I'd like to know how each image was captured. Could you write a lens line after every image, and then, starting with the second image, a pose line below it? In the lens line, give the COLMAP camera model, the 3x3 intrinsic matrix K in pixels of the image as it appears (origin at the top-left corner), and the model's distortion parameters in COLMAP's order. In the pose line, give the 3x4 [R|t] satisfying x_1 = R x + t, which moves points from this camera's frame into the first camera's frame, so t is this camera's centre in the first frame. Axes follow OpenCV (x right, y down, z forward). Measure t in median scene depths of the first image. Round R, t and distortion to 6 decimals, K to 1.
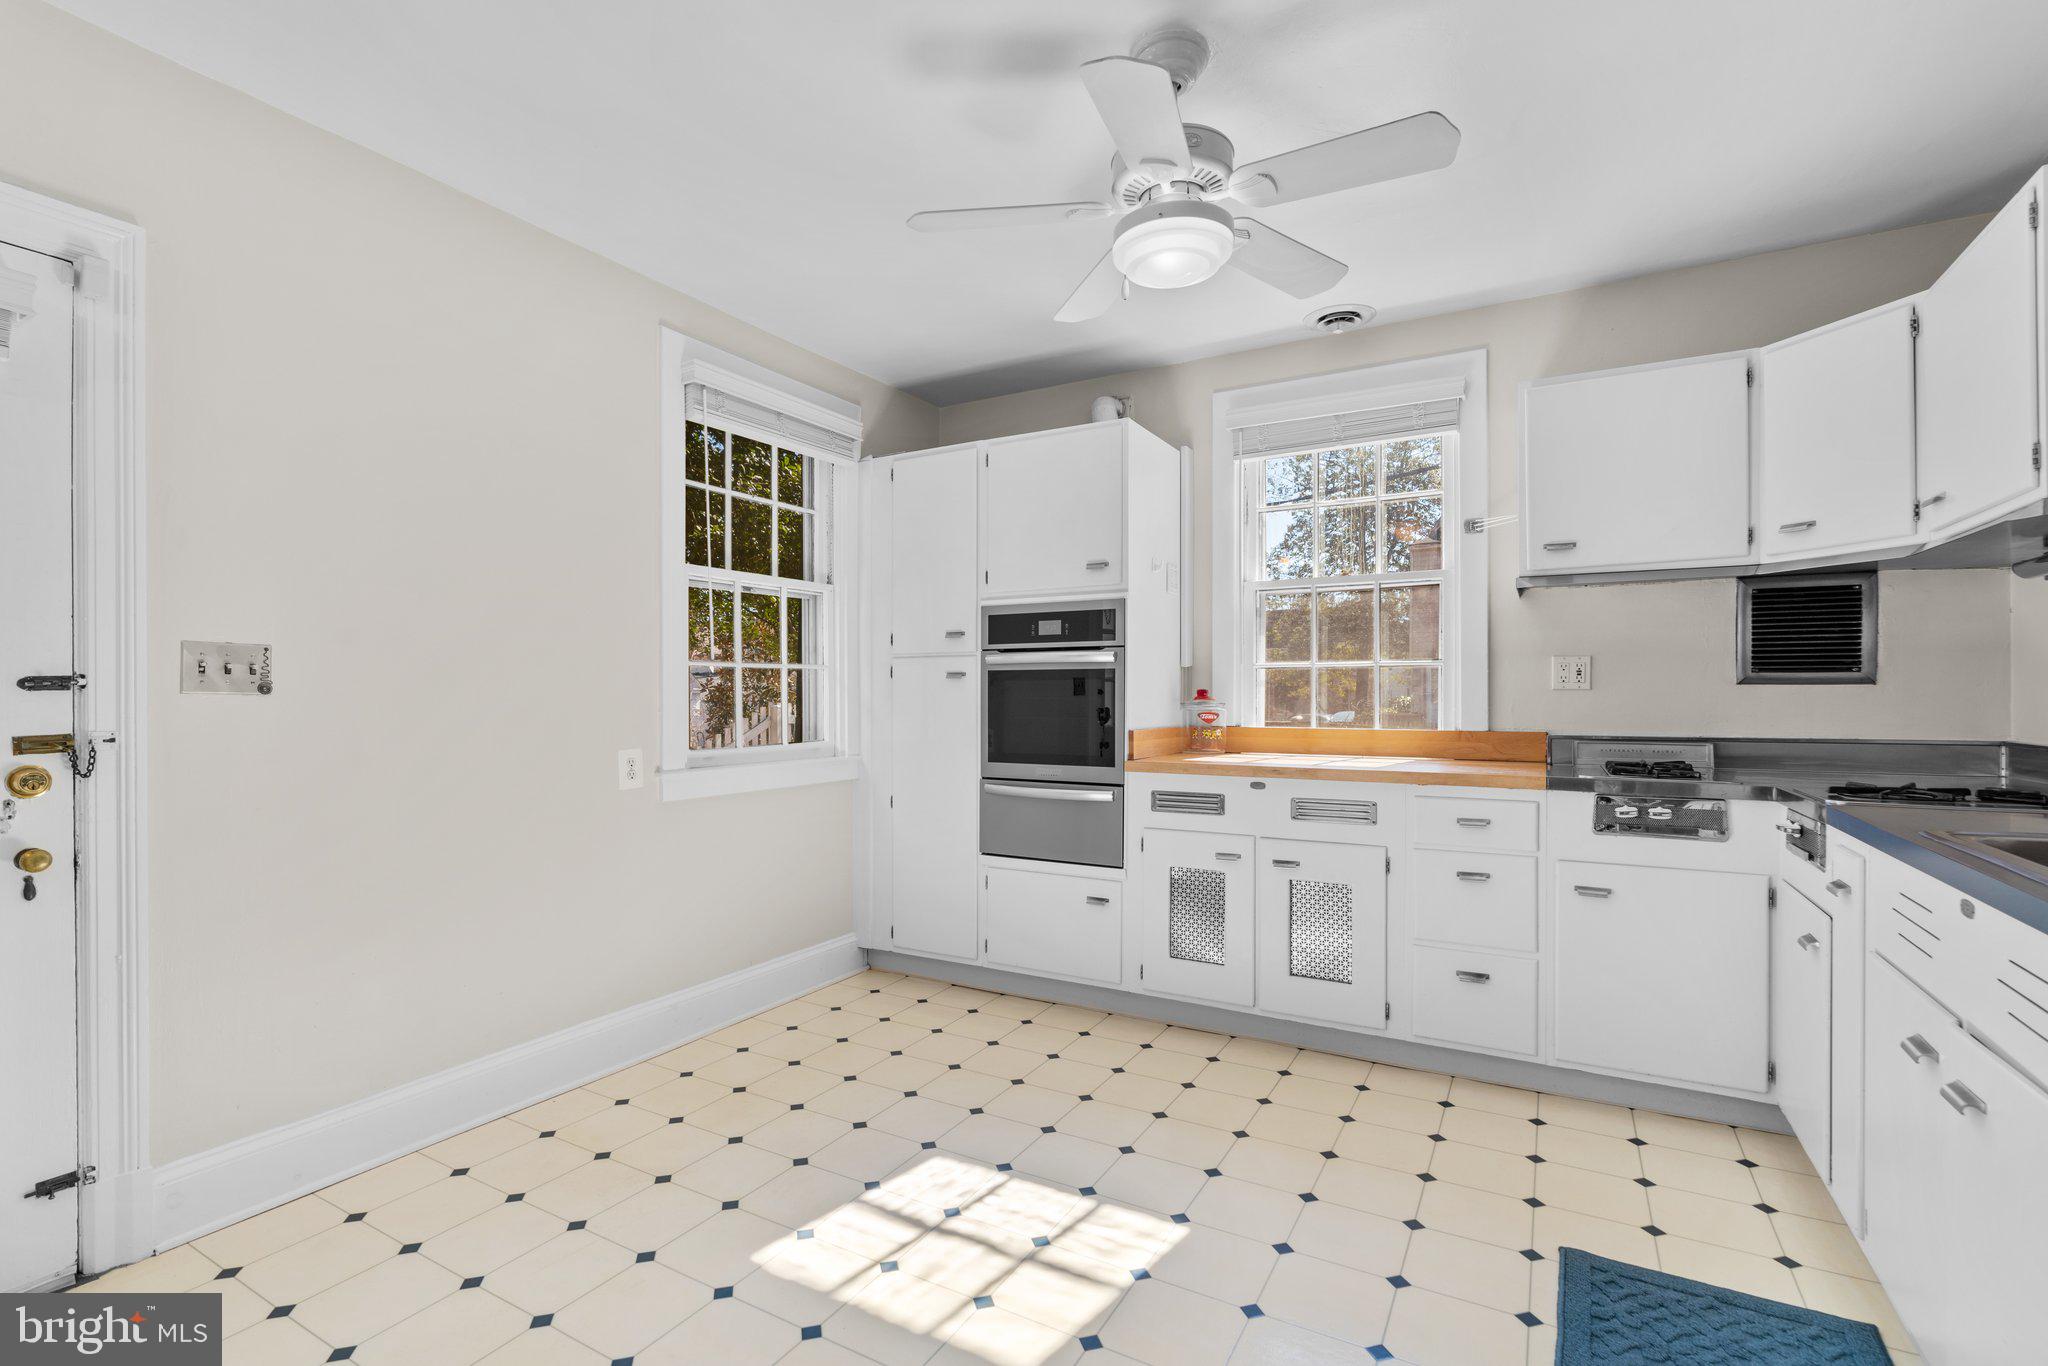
lens RADIAL K [[926.9, 0, 1027.1], [0, 926.9, 698.6], [0, 0, 1]] dist [-0.014830, 0.004720]
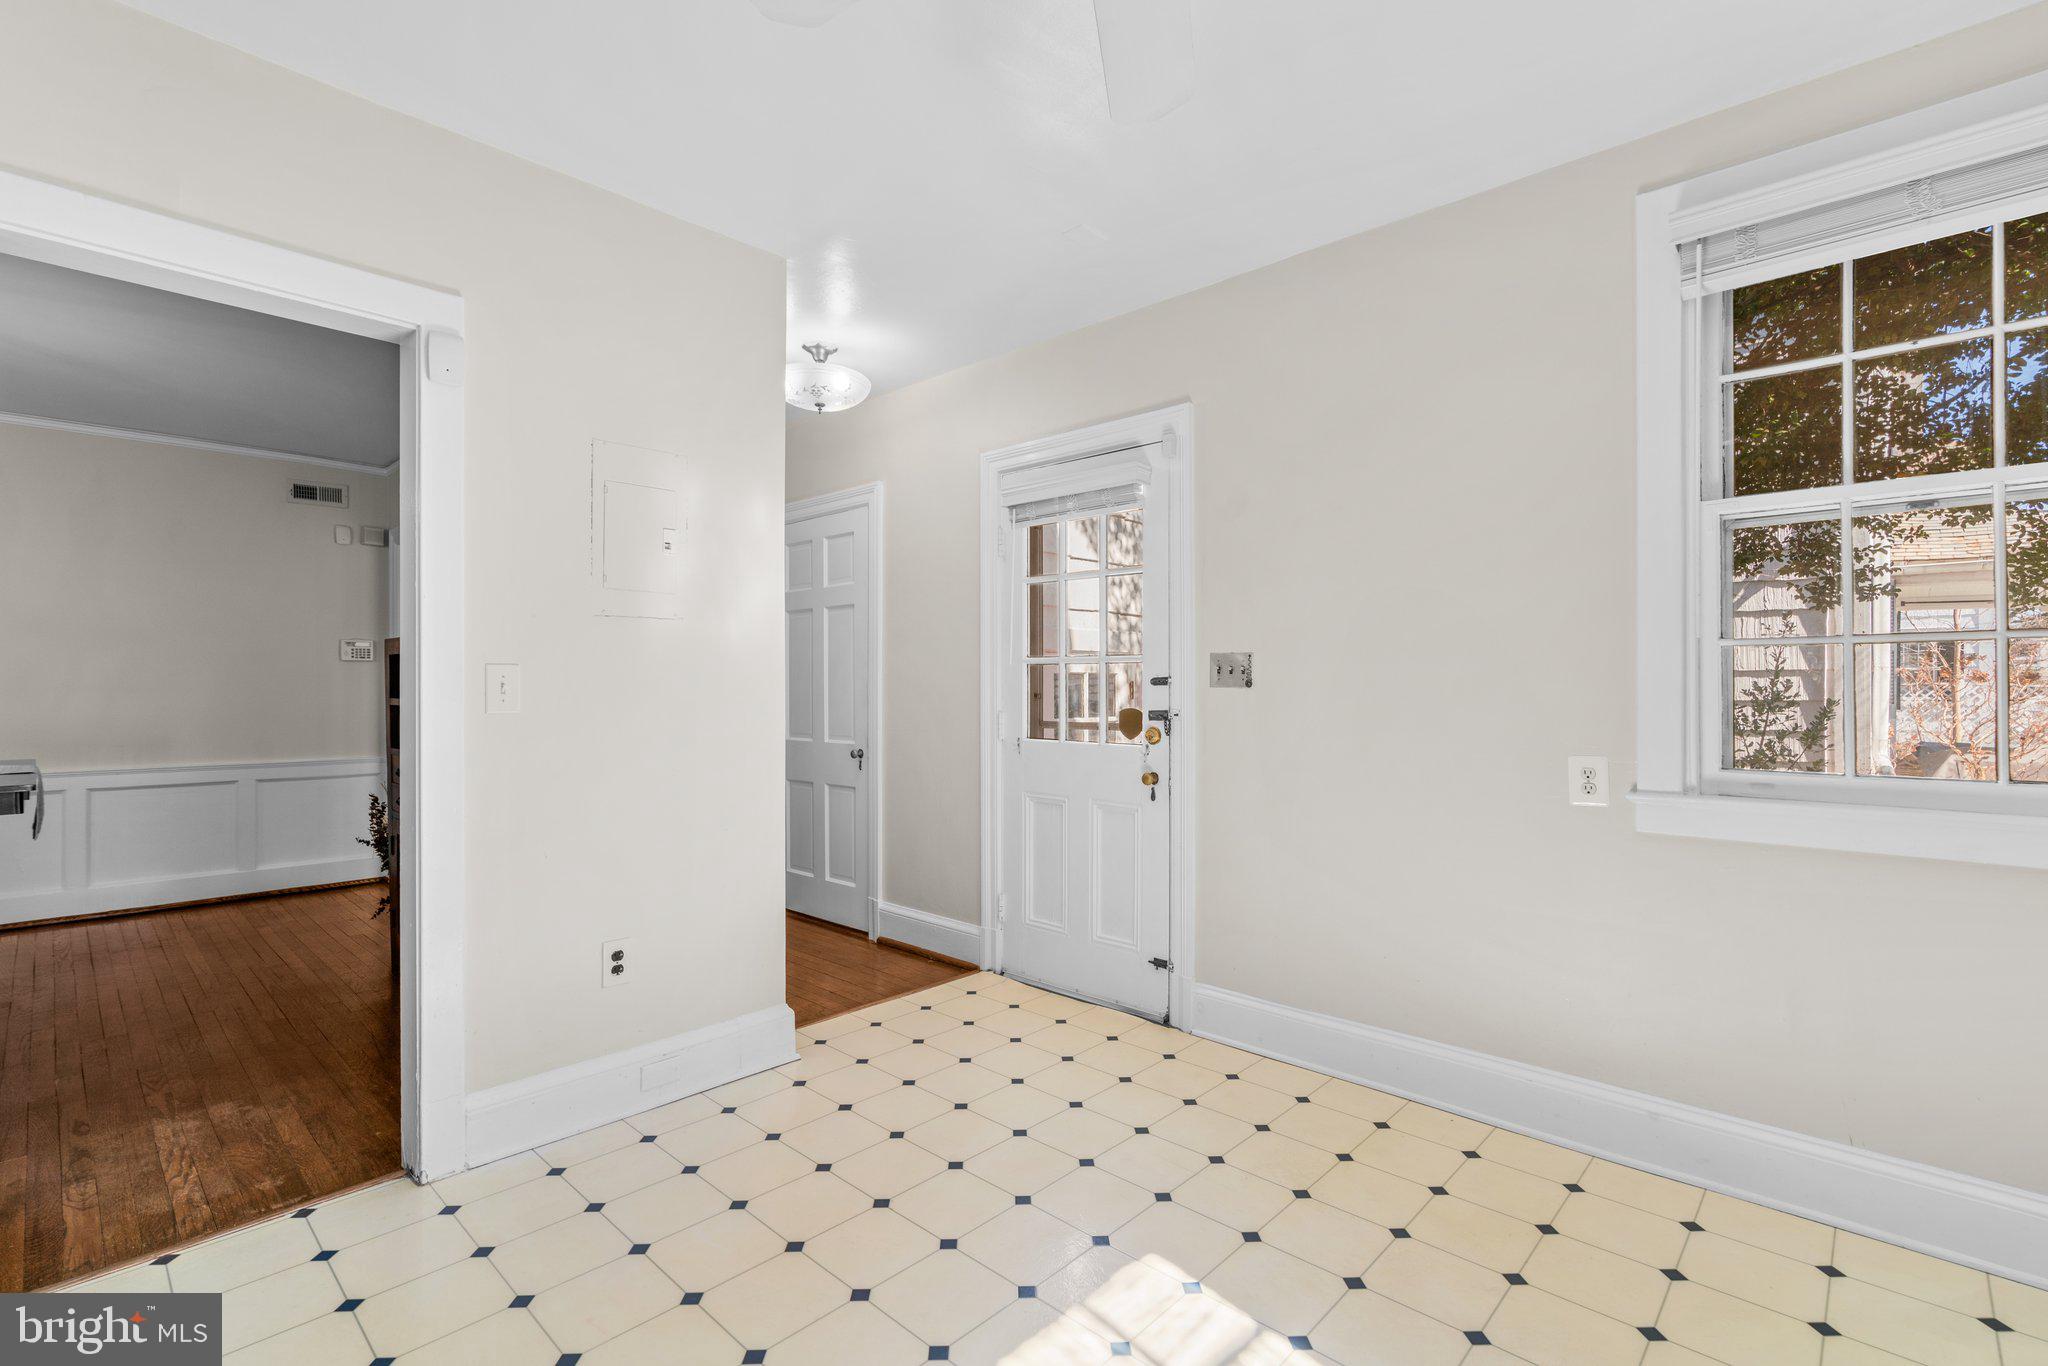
lens RADIAL K [[926.9, 0, 1033.2], [0, 926.9, 686.6], [0, 0, 1]] dist [-0.014830, 0.004720]
pose [[-0.230431, -0.002187, -0.973086, 0.639964], [-0.005415, 0.999985, -0.000966, -0.003037], [0.973074, 0.005047, -0.230439, 1.006703]]
